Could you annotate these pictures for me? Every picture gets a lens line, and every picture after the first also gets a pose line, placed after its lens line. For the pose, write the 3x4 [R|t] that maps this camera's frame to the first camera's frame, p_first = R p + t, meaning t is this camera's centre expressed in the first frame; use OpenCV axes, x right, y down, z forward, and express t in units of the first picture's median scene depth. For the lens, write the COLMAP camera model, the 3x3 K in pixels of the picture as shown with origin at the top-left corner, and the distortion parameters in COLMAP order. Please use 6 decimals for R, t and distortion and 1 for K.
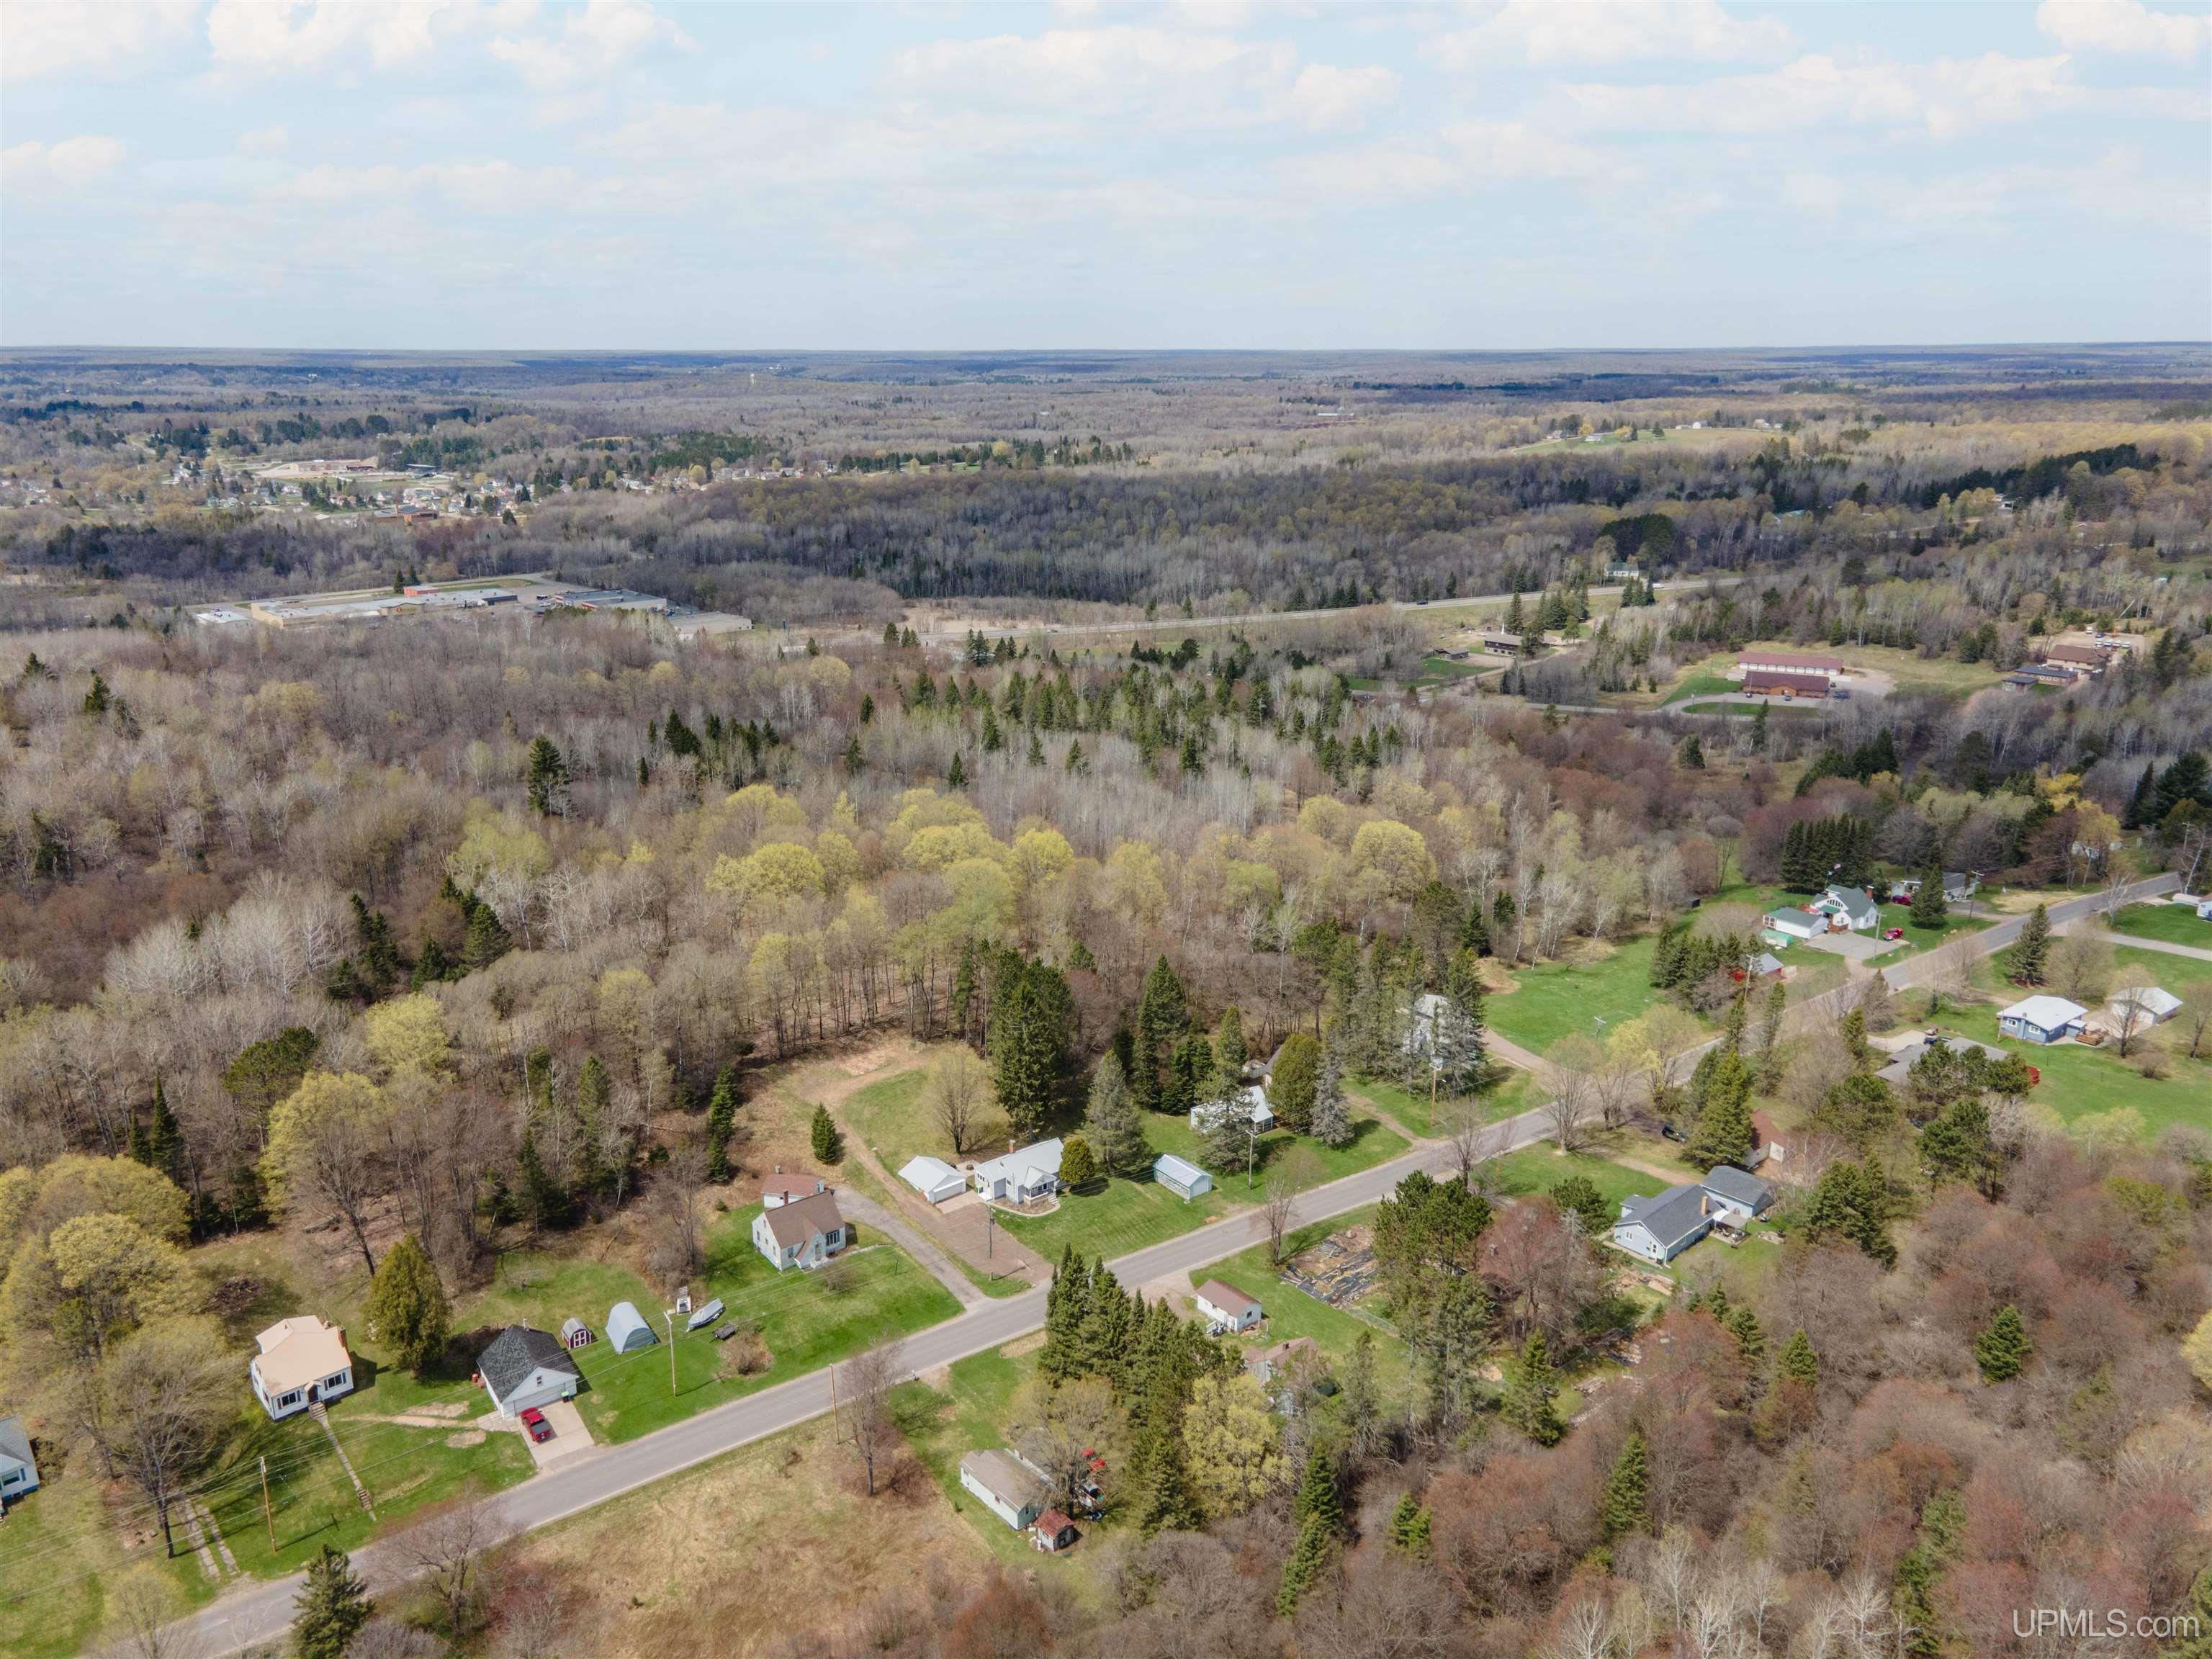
lens RADIAL K [[1601.2, 0, 1116.3], [0, 1601.2, 845.4], [0, 0, 1]] dist [0.044543, -0.005760]
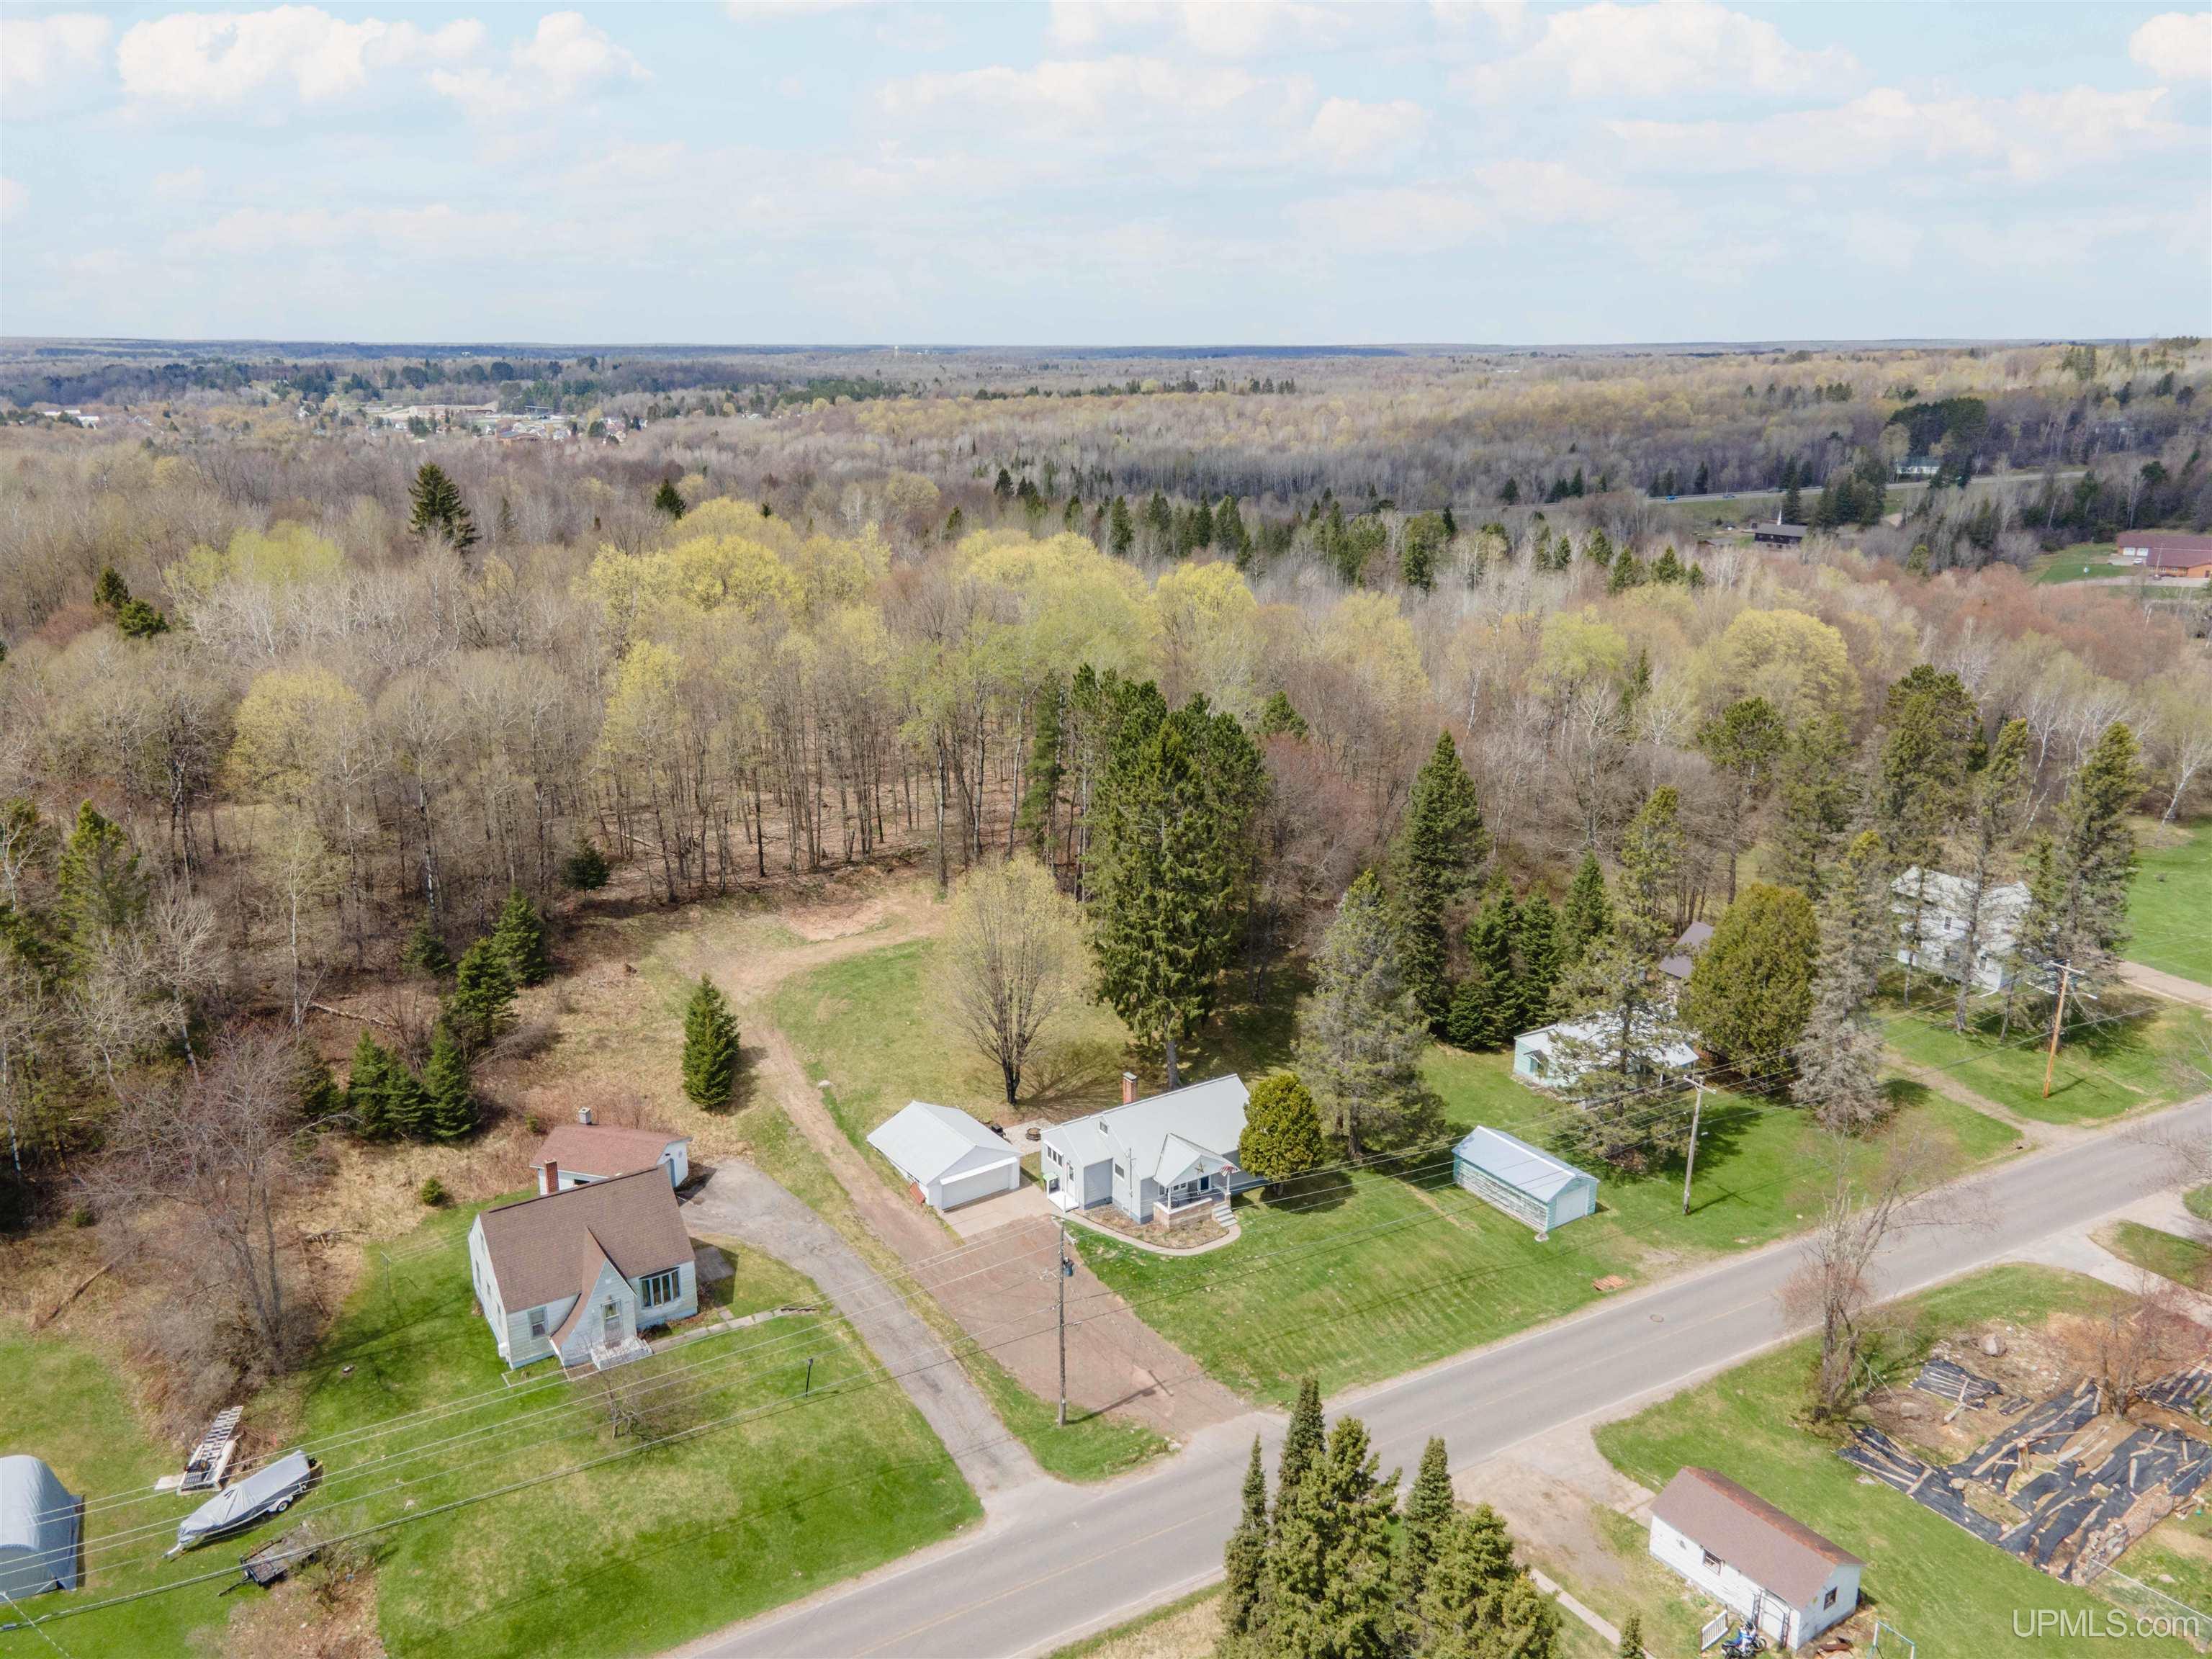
lens RADIAL K [[1682.4, 0, 1106.0], [0, 1682.4, 829.5], [0, 0, 1]] dist [0.006118, 0.090701]
pose [[0.995486, 0.025713, -0.091361, -0.031218], [-0.026474, 0.999624, -0.007118, 0.119330], [0.091144, 0.009505, 0.995792, 0.538957]]
